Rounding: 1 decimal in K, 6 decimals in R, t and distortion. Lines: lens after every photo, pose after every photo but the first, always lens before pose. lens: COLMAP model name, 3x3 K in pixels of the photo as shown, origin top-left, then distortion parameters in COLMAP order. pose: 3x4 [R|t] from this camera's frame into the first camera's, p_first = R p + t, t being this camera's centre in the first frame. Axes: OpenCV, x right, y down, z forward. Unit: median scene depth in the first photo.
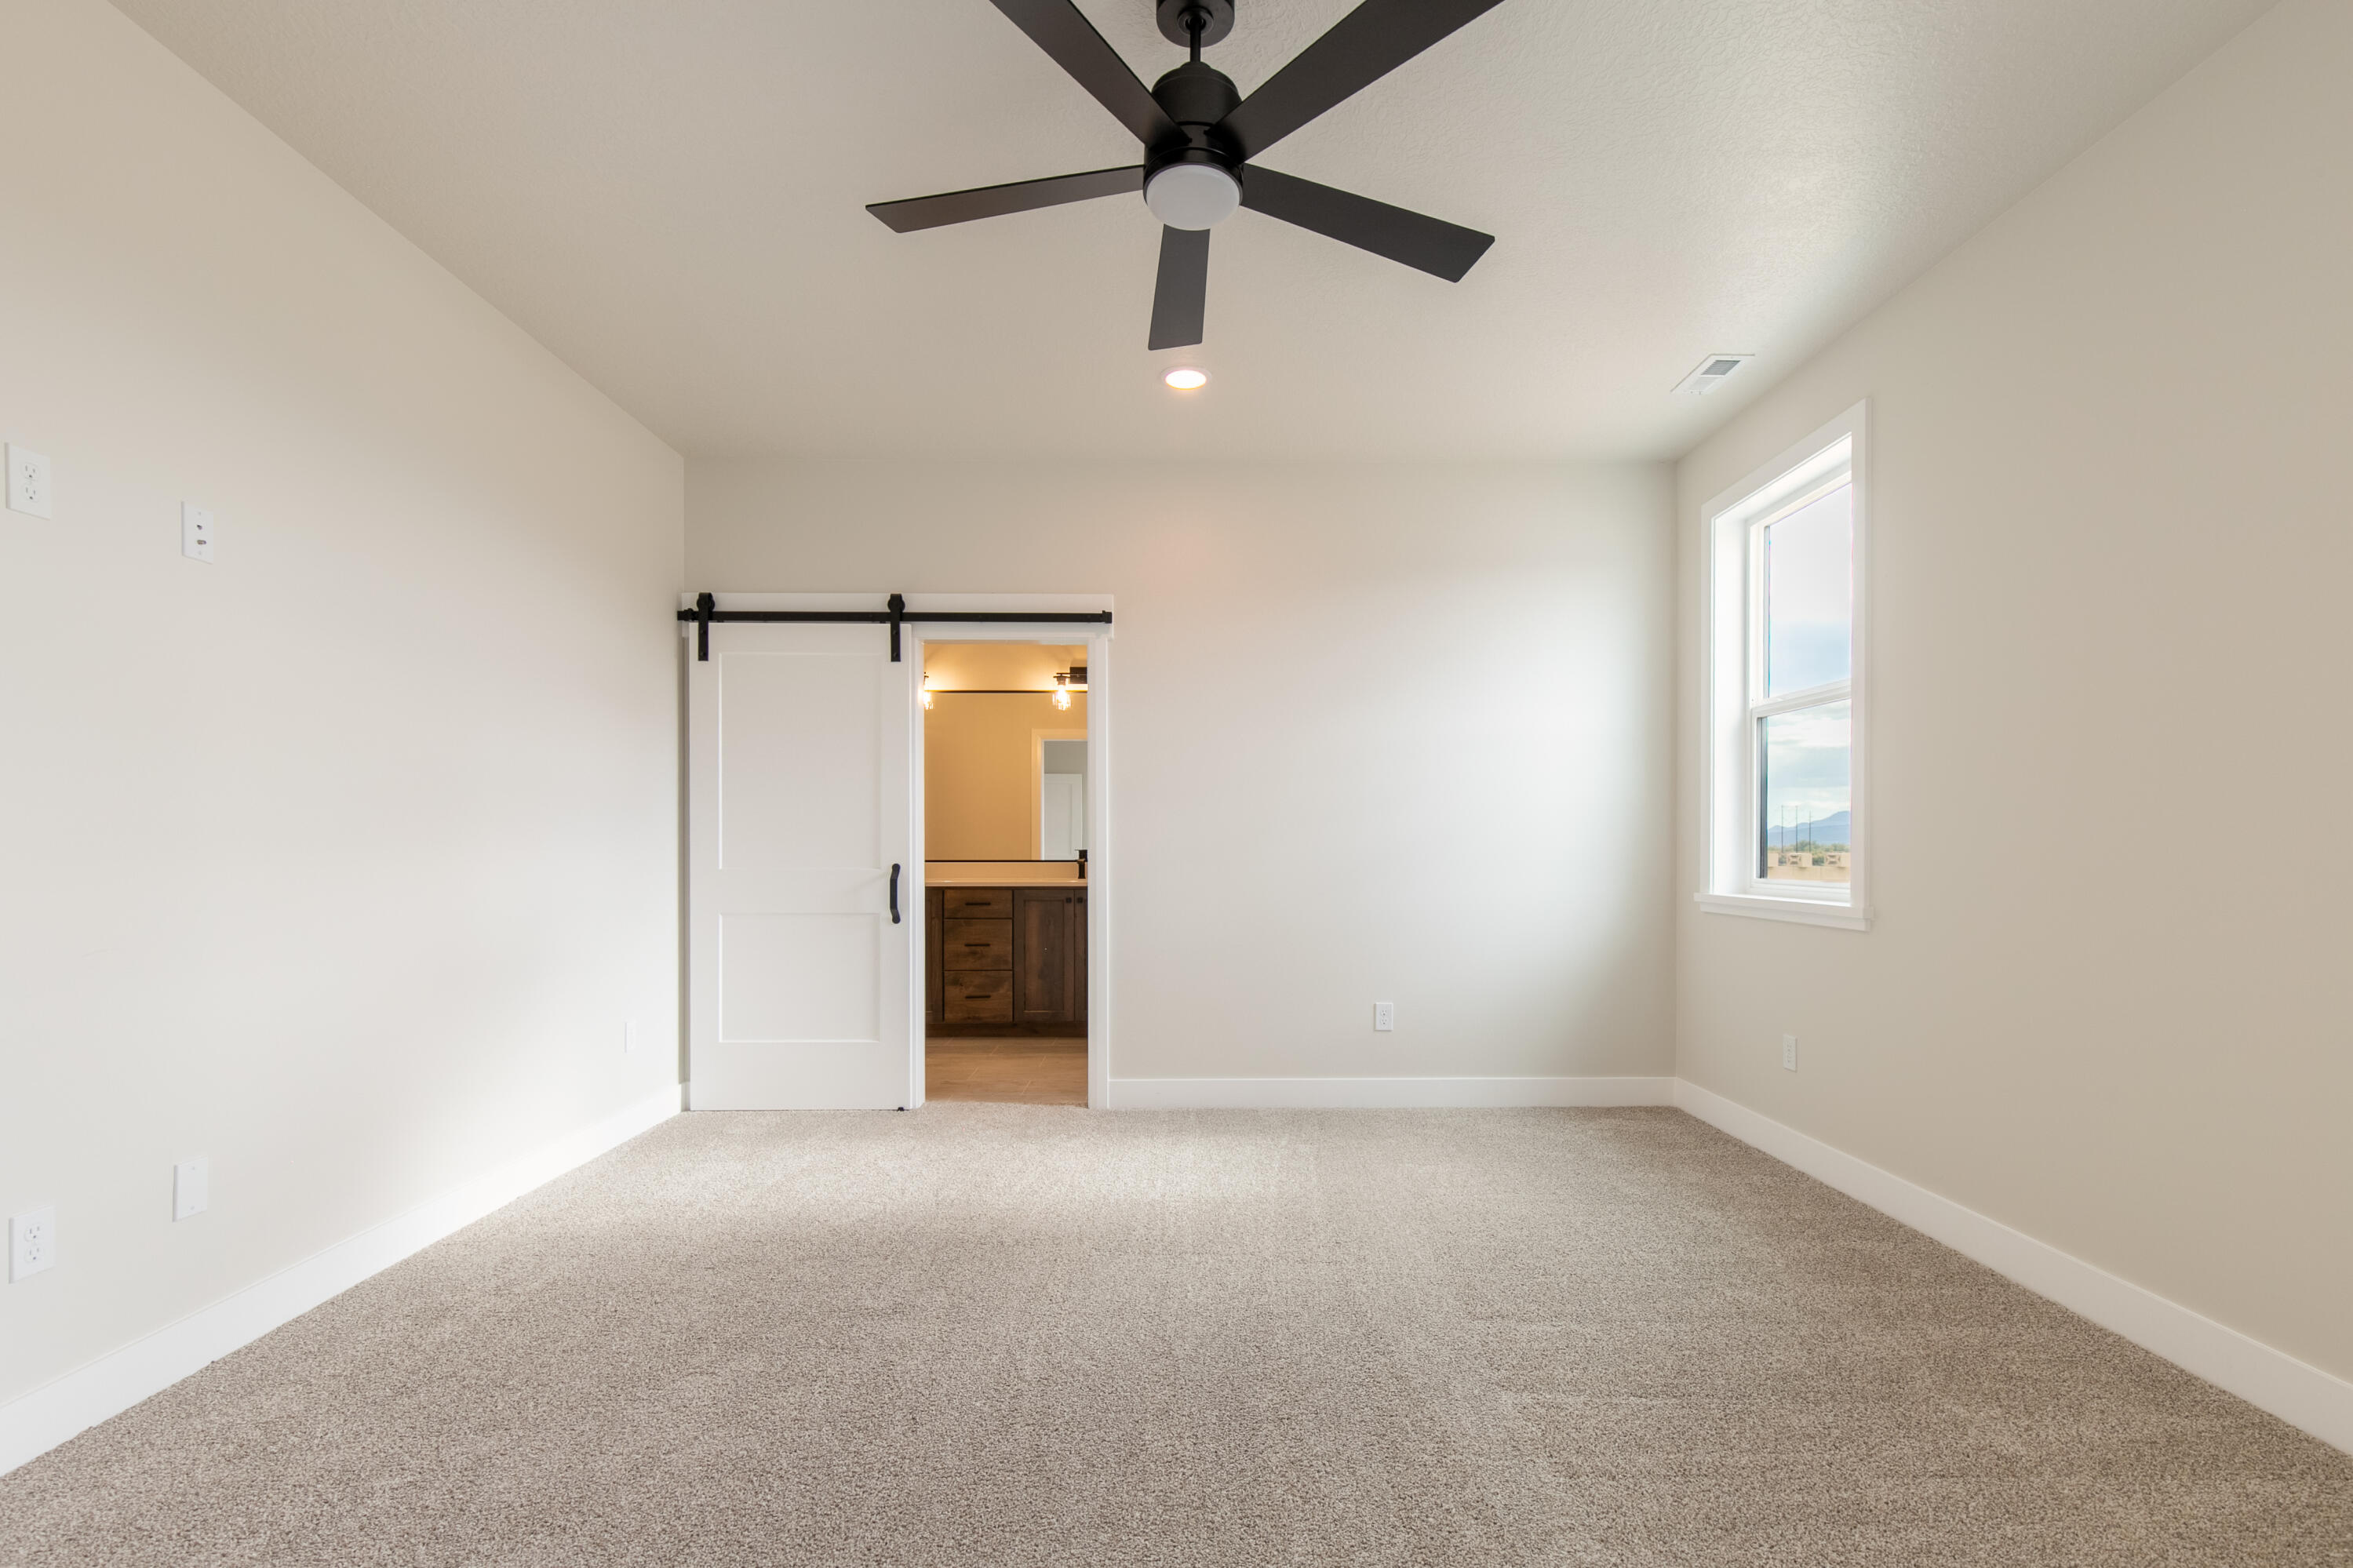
lens RADIAL K [[1081.5, 0, 1174.8], [0, 1081.5, 853.3], [0, 0, 1]] dist [0.008602, -0.001046]
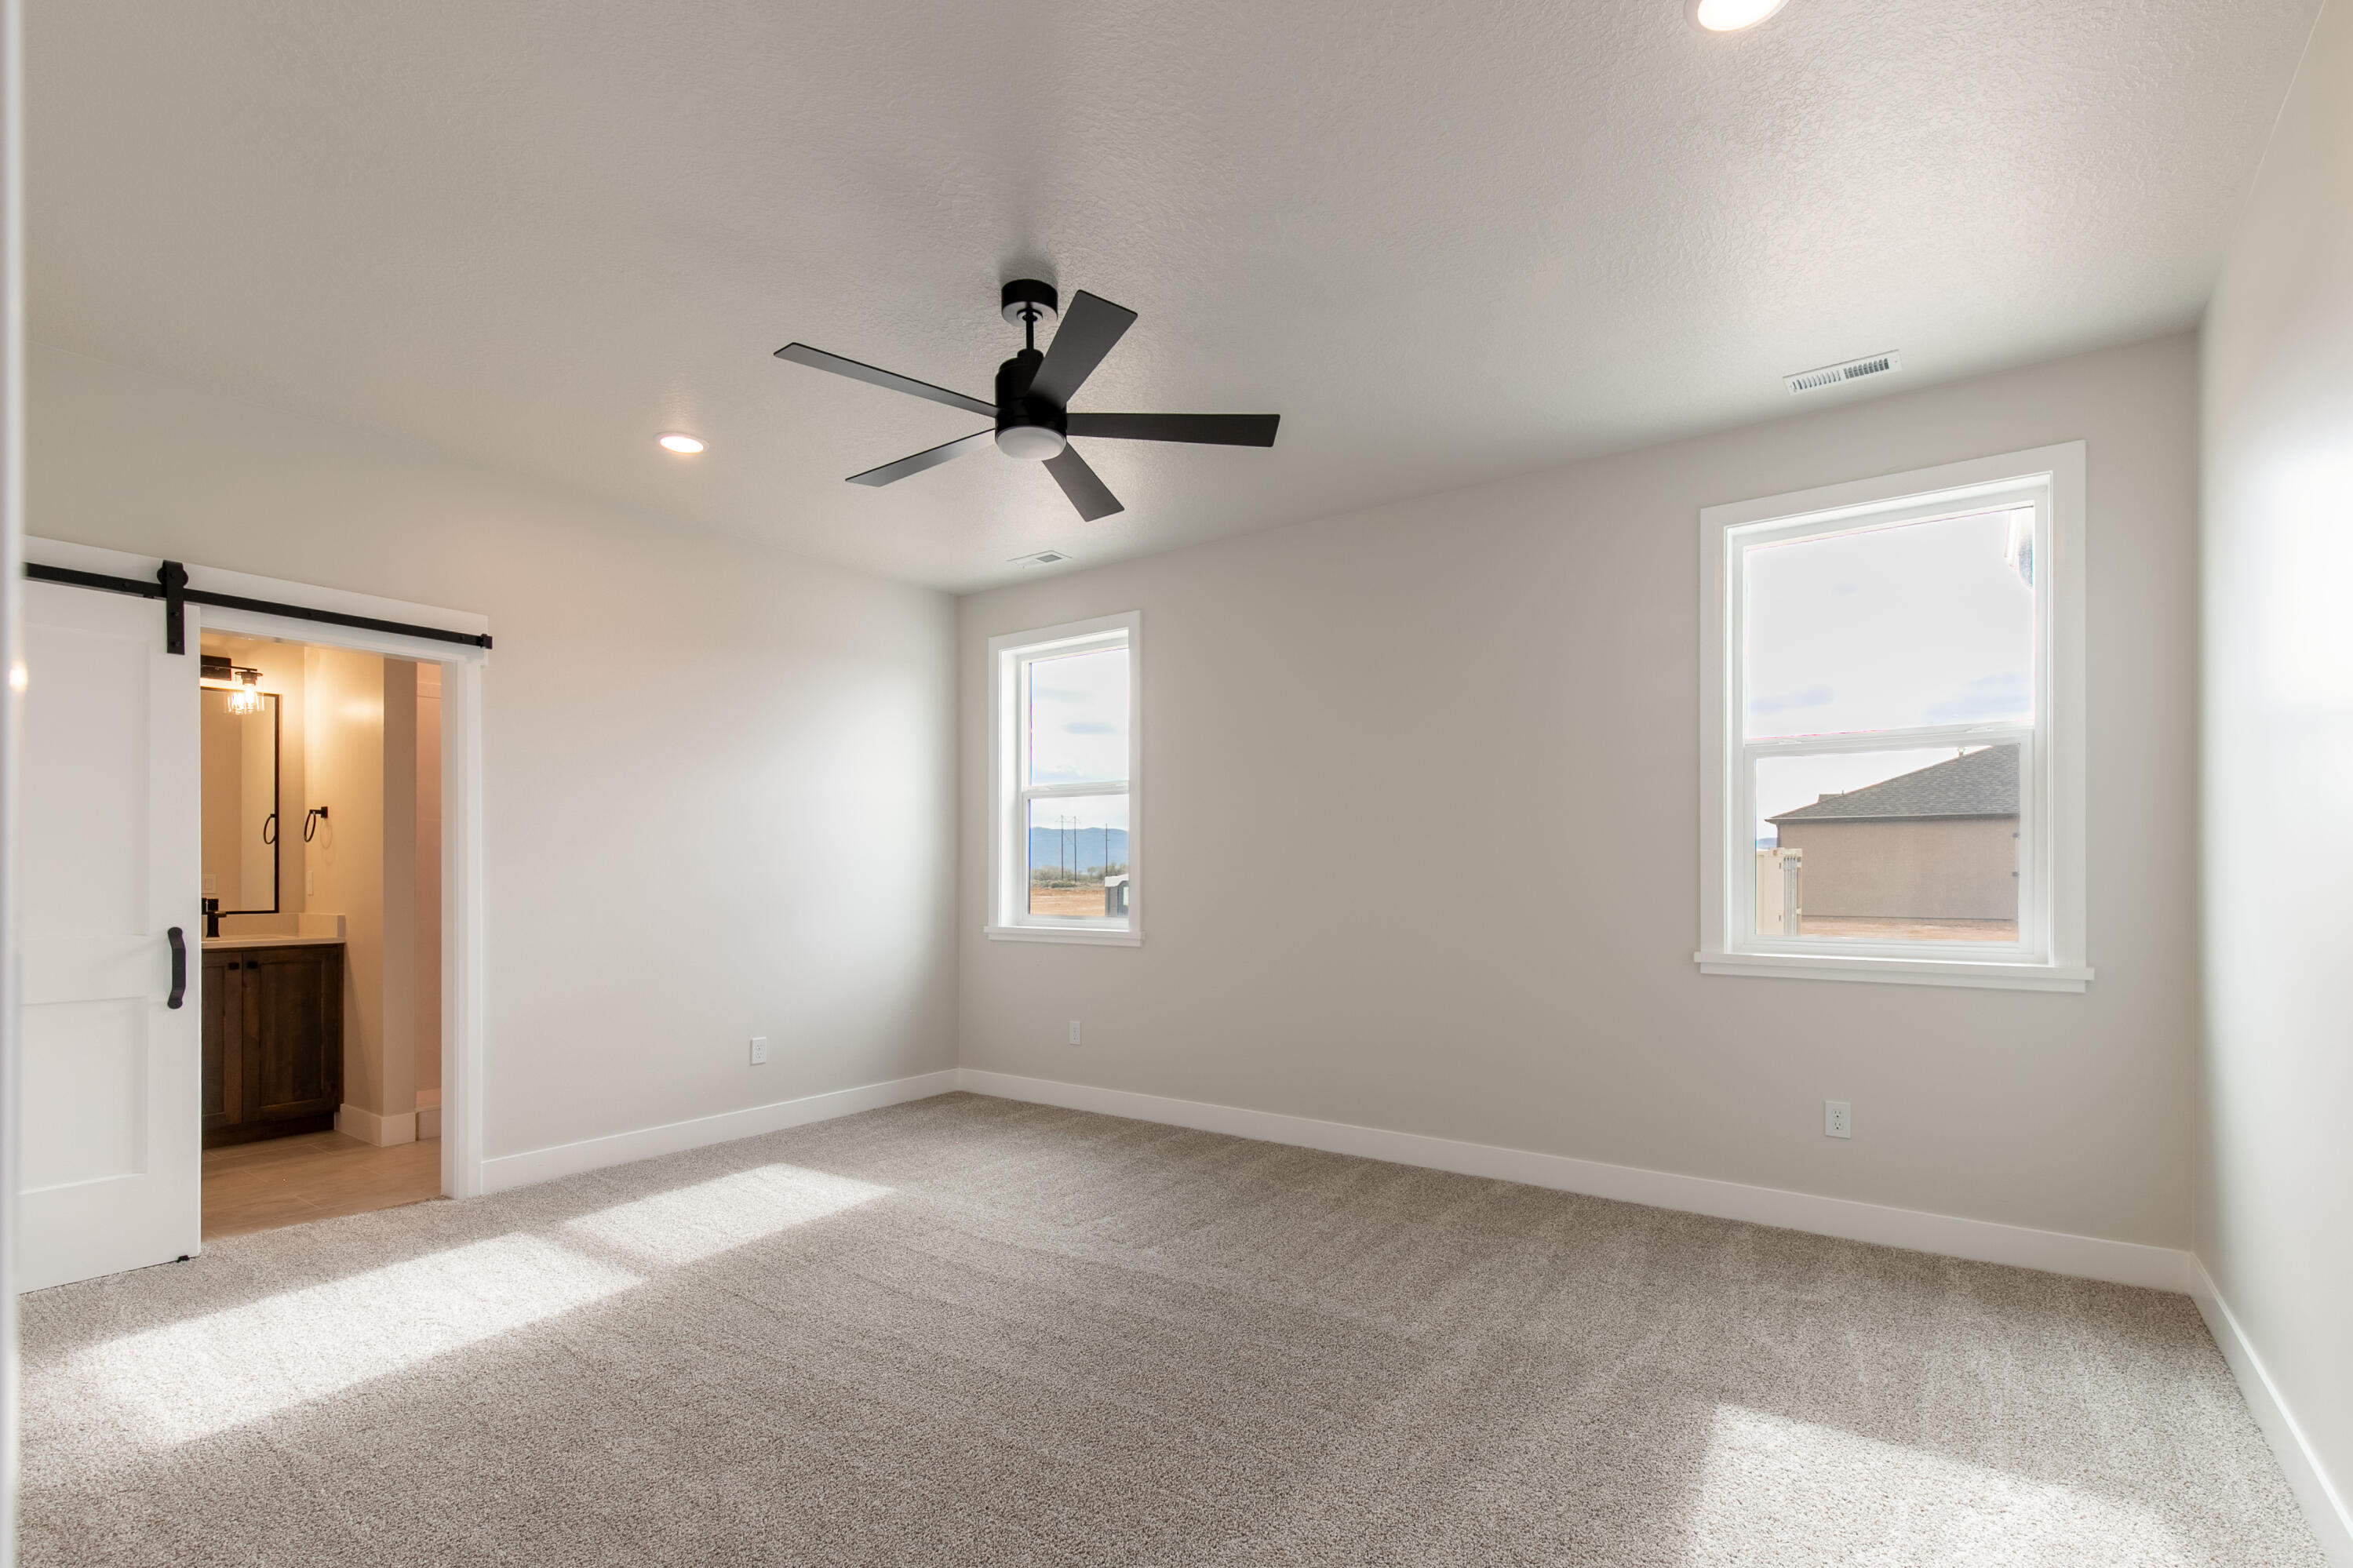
lens RADIAL K [[1081.5, 0, 1185.0], [0, 1081.5, 871.7], [0, 0, 1]] dist [0.008602, -0.001046]
pose [[0.598452, 0.003391, 0.801152, -0.440660], [0.005008, 0.999956, -0.007974, -0.018602], [-0.801143, 0.008784, 0.598408, 0.003830]]
